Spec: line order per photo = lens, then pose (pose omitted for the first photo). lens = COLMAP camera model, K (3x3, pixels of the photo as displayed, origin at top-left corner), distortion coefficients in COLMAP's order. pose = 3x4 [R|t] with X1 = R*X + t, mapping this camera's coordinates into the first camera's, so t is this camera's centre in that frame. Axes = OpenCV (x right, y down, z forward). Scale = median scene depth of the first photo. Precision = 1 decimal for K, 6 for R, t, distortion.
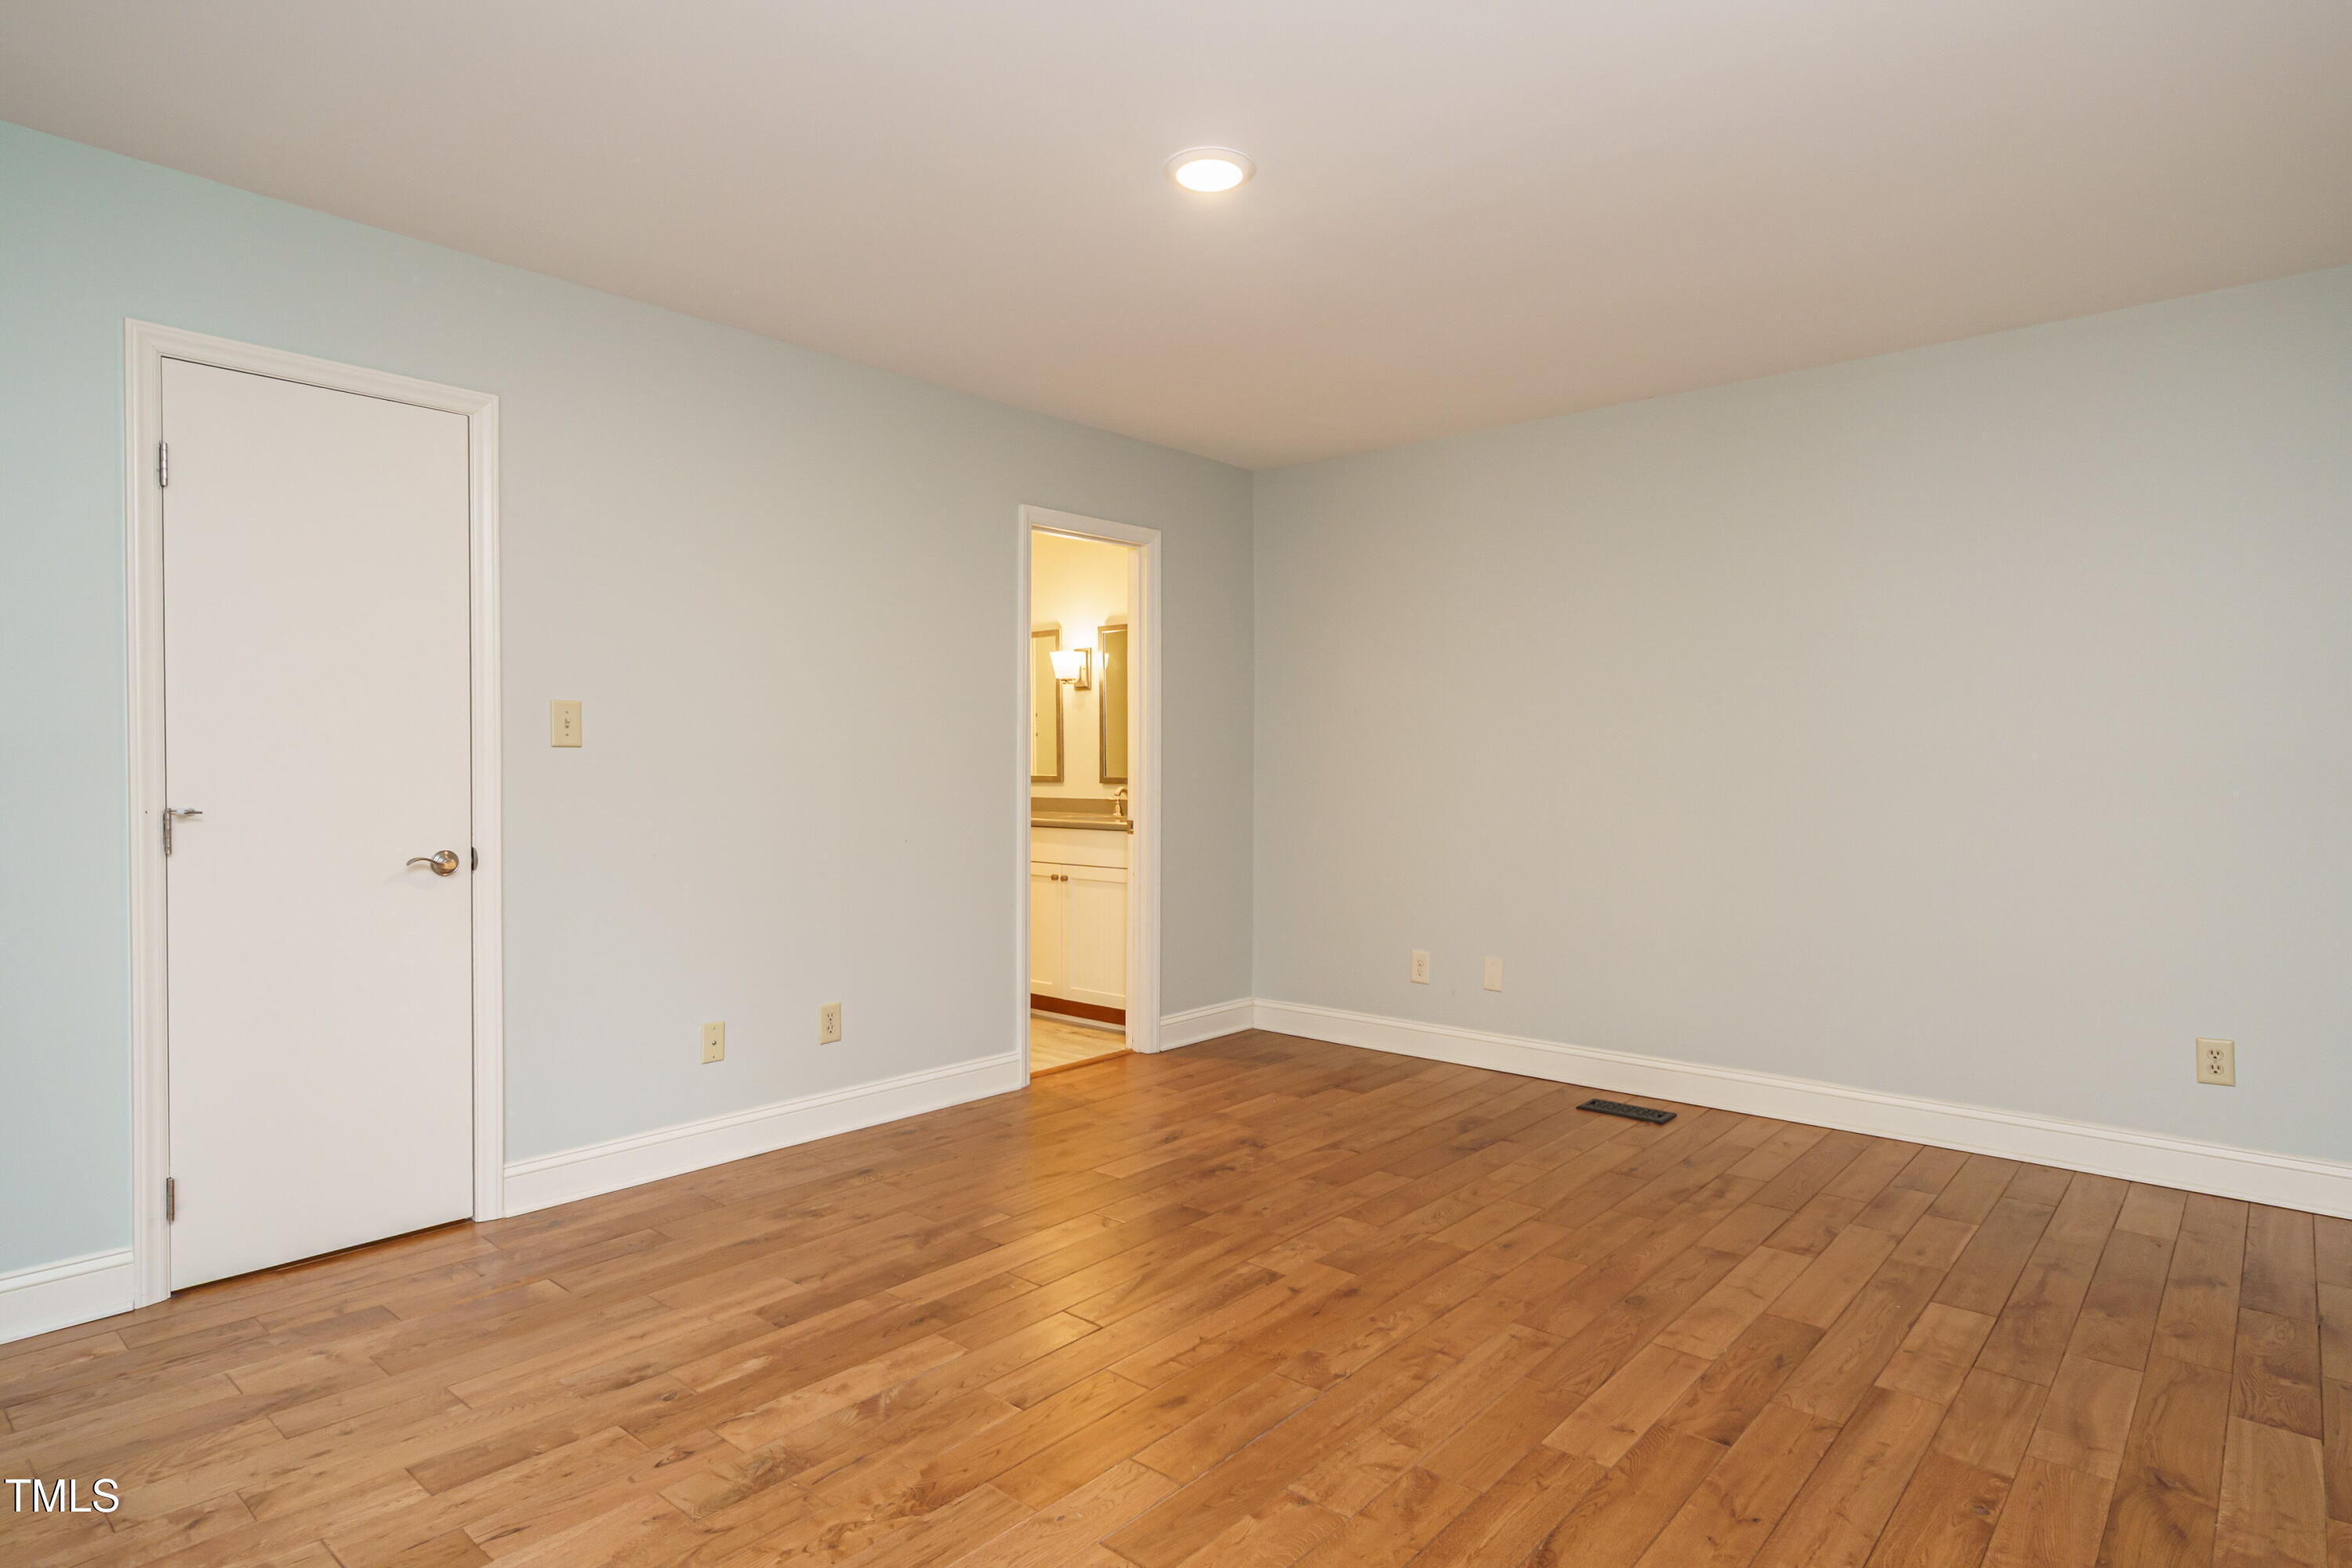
lens RADIAL K [[1221.8, 0, 1156.6], [0, 1221.8, 785.0], [0, 0, 1]] dist [-0.001316, -0.000054]
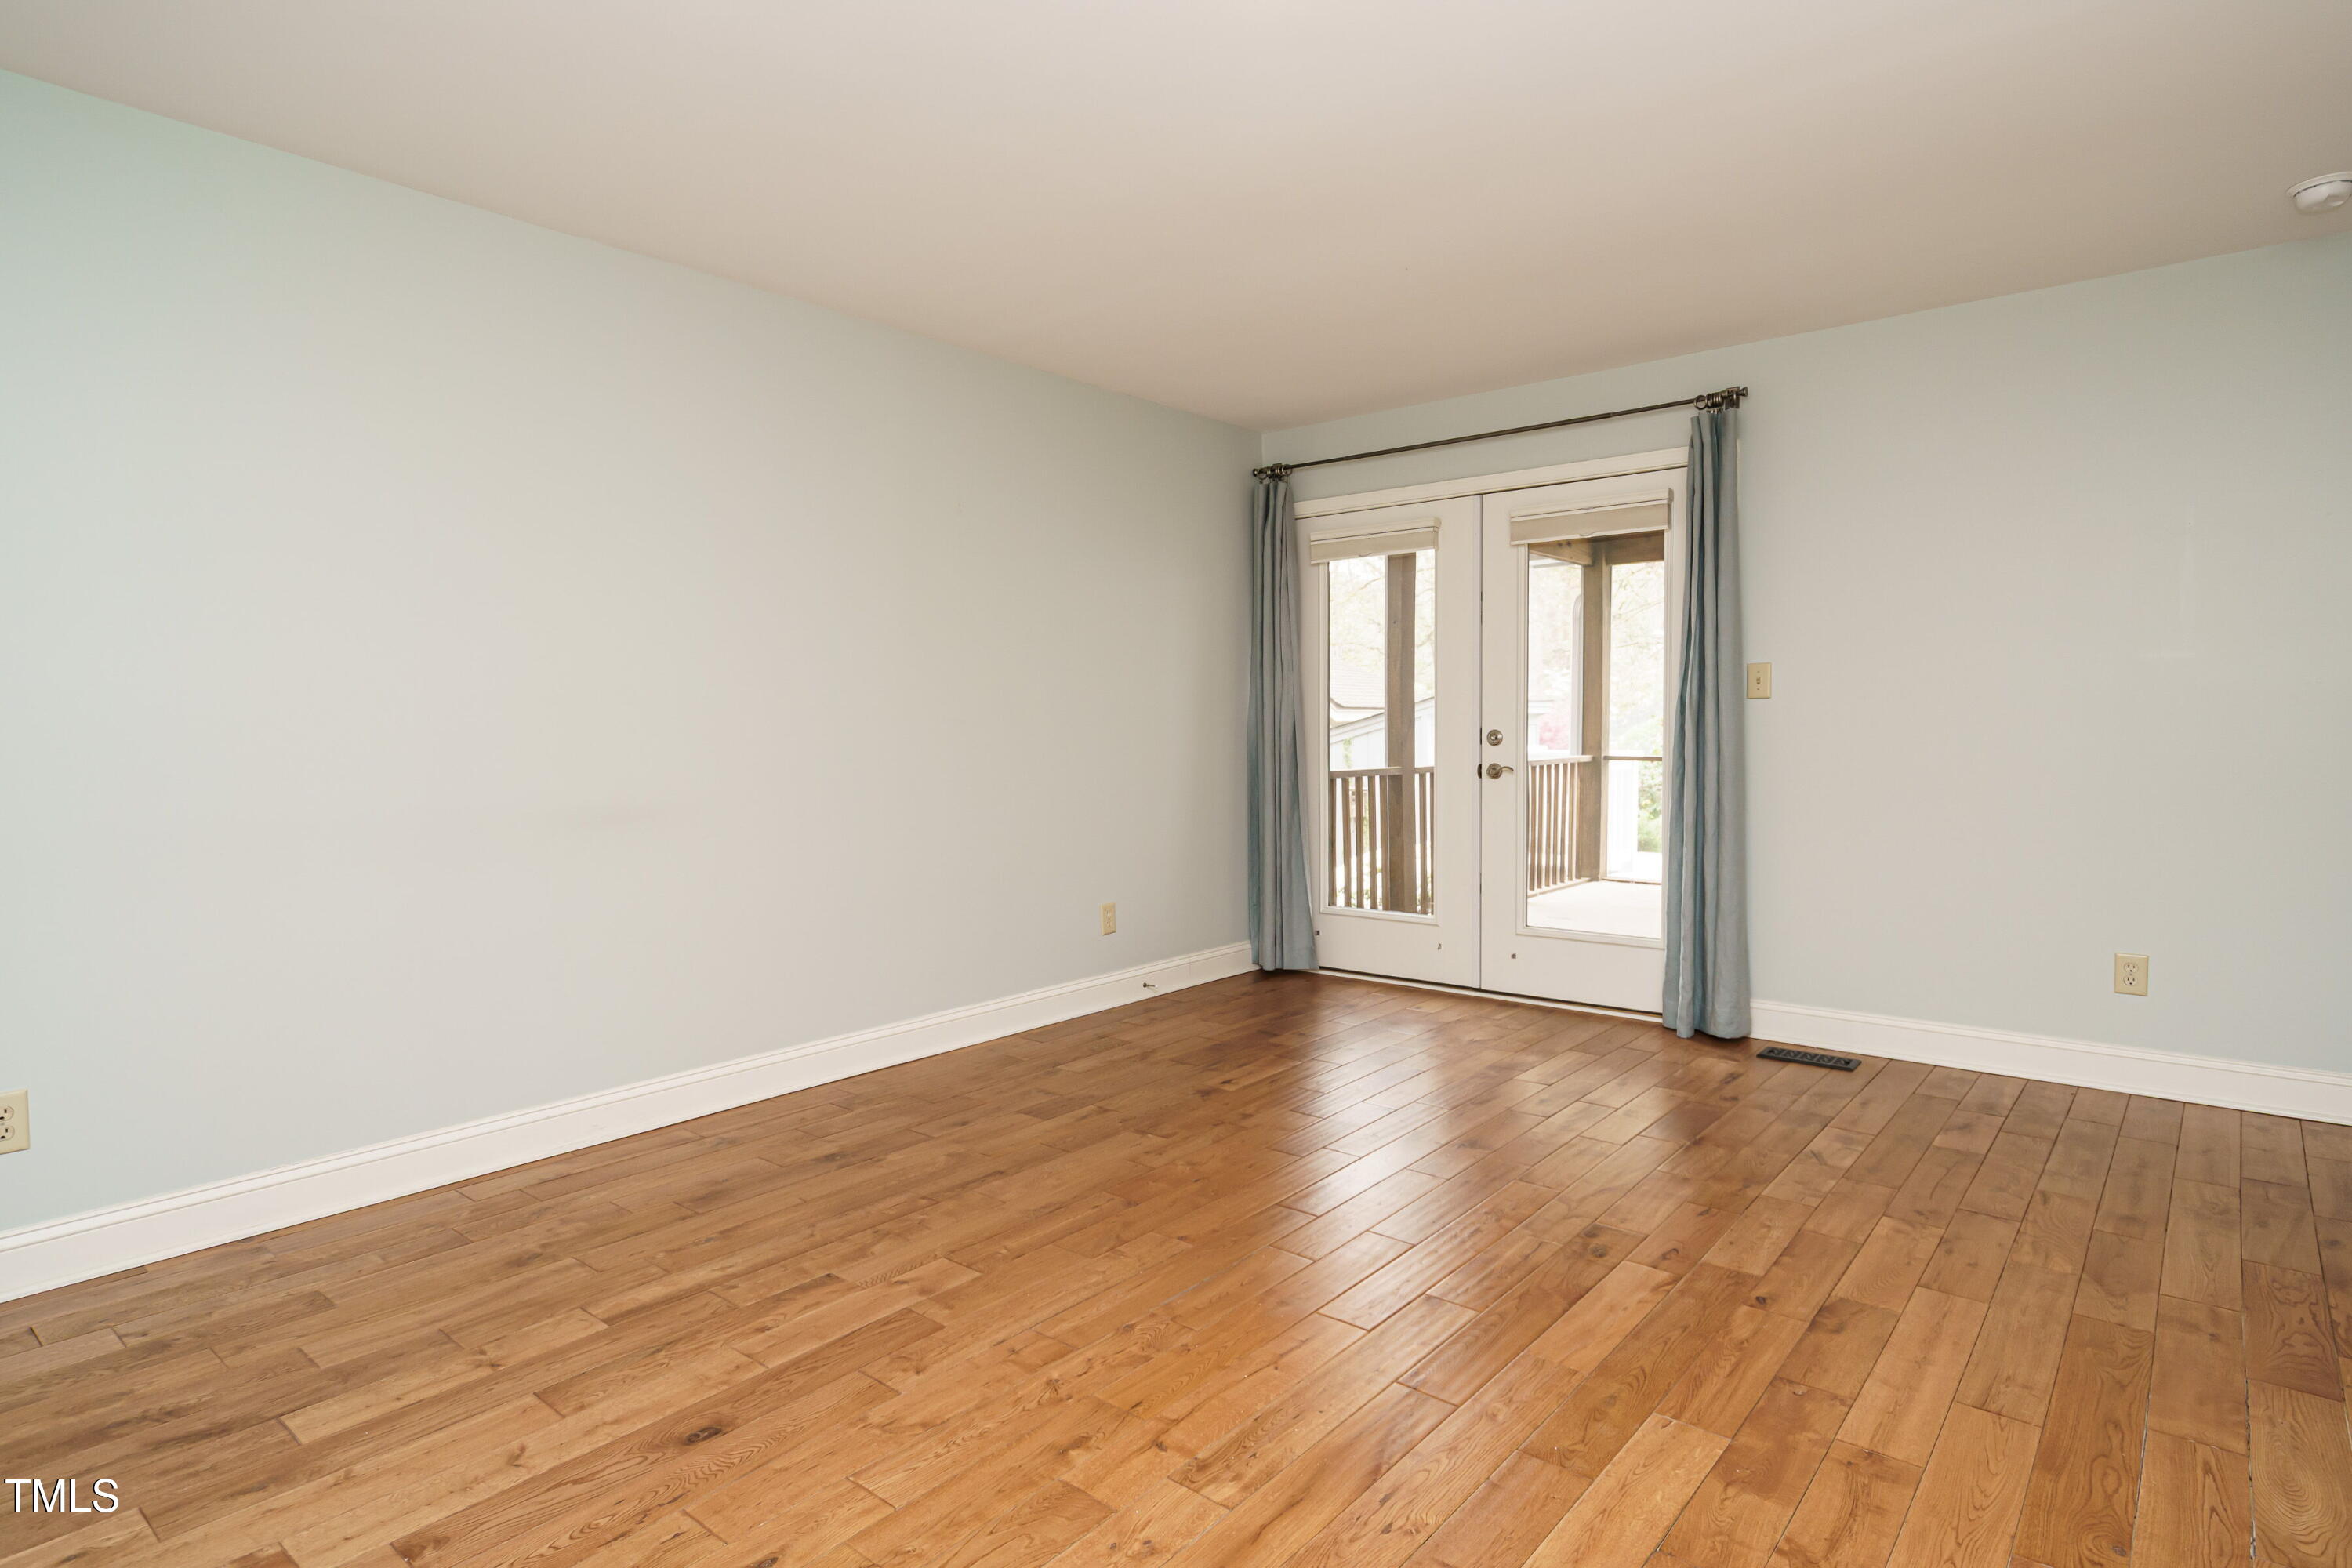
lens RADIAL K [[1221.8, 0, 1156.6], [0, 1221.8, 785.0], [0, 0, 1]] dist [-0.001316, -0.000054]
pose [[-0.999664, 0.009491, -0.024129, 0.148224], [0.008134, 0.998413, 0.055723, -0.013194], [0.024620, 0.055508, -0.998155, 1.978504]]
